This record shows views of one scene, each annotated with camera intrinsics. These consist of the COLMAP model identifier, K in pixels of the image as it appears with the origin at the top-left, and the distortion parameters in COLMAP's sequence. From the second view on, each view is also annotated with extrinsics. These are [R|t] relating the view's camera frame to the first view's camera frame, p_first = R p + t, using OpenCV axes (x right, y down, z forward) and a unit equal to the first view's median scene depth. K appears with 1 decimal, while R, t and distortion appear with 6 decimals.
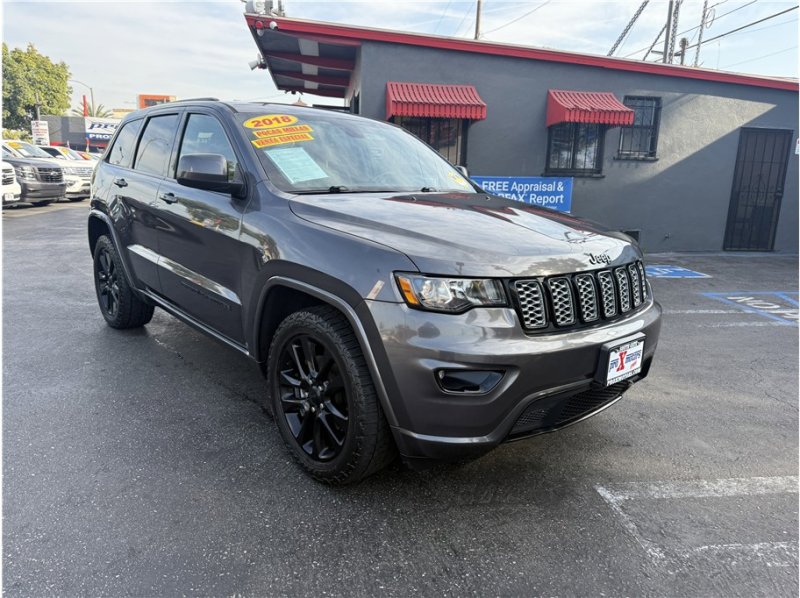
lens RADIAL K [[562.7, 0, 393.1], [0, 562.7, 300.3], [0, 0, 1]] dist [0.019821, -0.021698]
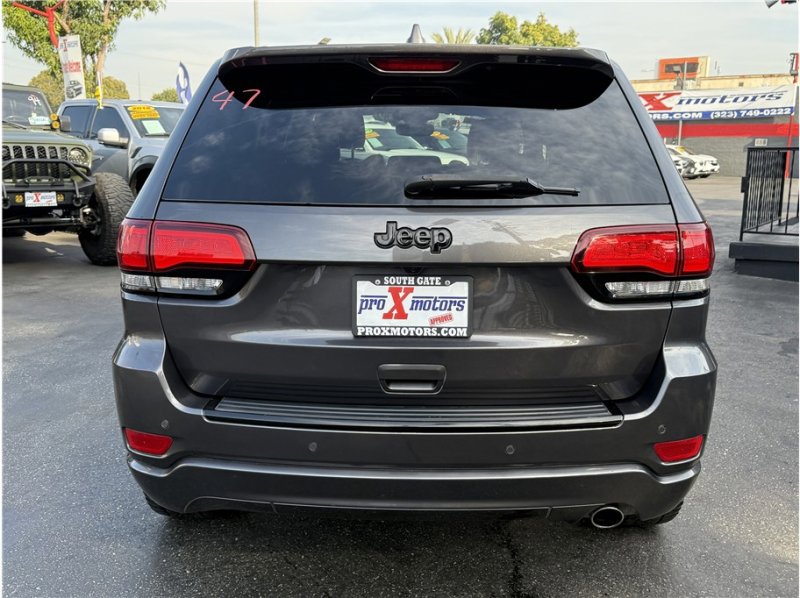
lens RADIAL K [[769.5, 0, 400.9], [0, 769.5, 294.4], [0, 0, 1]] dist [0.008832, 0.000000]
pose [[0.746934, 0.100626, -0.657240, 0.125709], [-0.132160, 0.991227, 0.001565, -0.057983], [0.651632, 0.085692, 0.753680, 0.186477]]
